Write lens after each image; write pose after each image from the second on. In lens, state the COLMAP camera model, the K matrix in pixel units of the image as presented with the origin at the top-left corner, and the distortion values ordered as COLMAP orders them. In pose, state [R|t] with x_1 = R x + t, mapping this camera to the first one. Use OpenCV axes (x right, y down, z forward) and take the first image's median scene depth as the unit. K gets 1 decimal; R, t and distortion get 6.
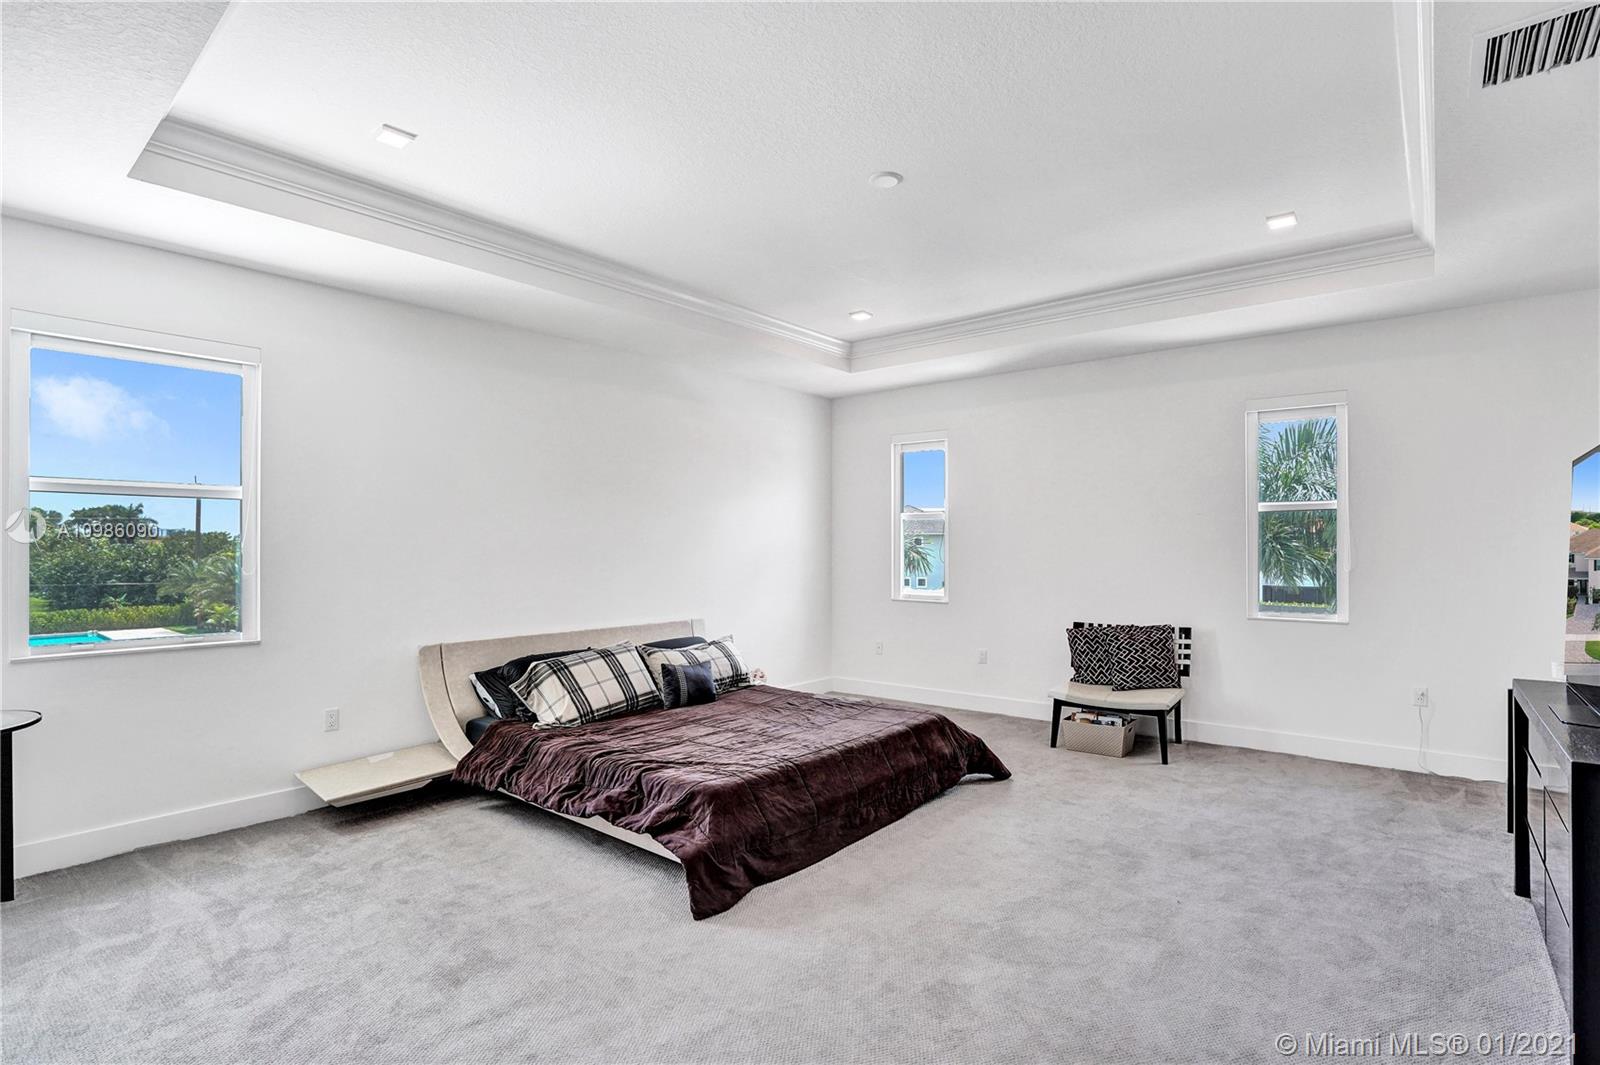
lens RADIAL K [[772.5, 0, 764.3], [0, 772.5, 544.0], [0, 0, 1]] dist [-0.030424, 0.002552]
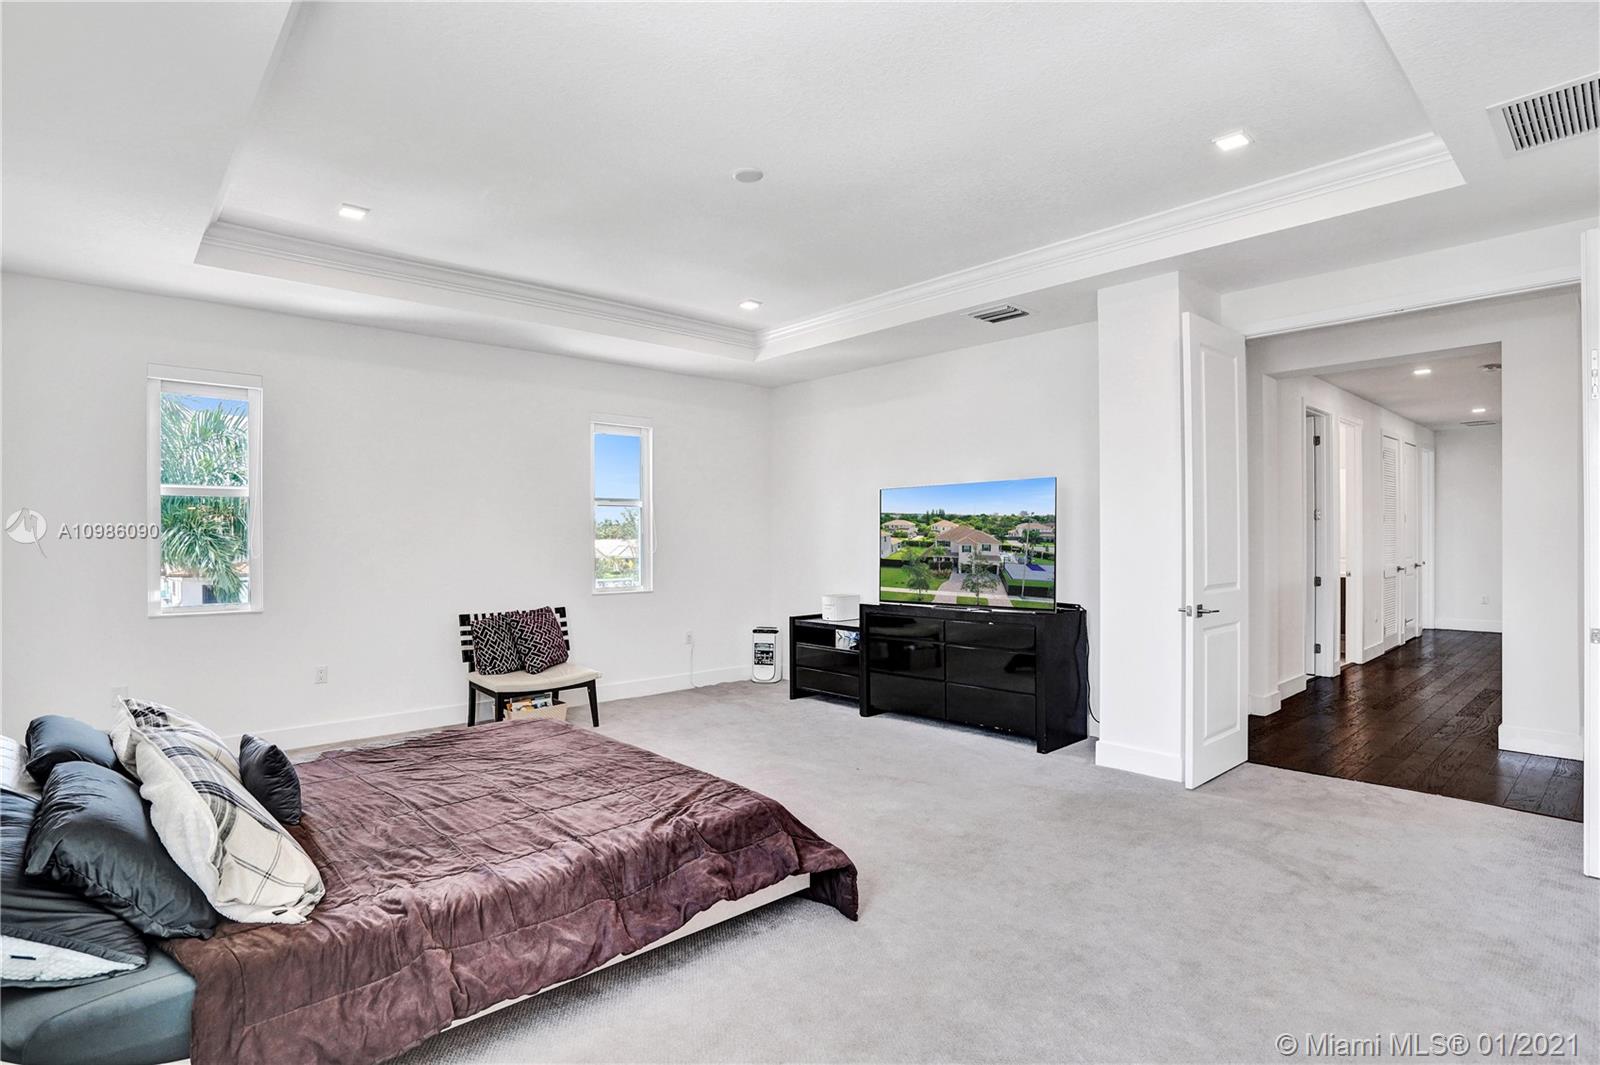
lens RADIAL K [[832.2, 0, 785.5], [0, 832.2, 537.7], [0, 0, 1]] dist [-0.018699, -0.000817]
pose [[0.155670, -0.002055, 0.987807, -0.589263], [-0.004400, 0.999986, 0.002774, 0.003110], [-0.987799, -0.004778, 0.155659, 0.486628]]
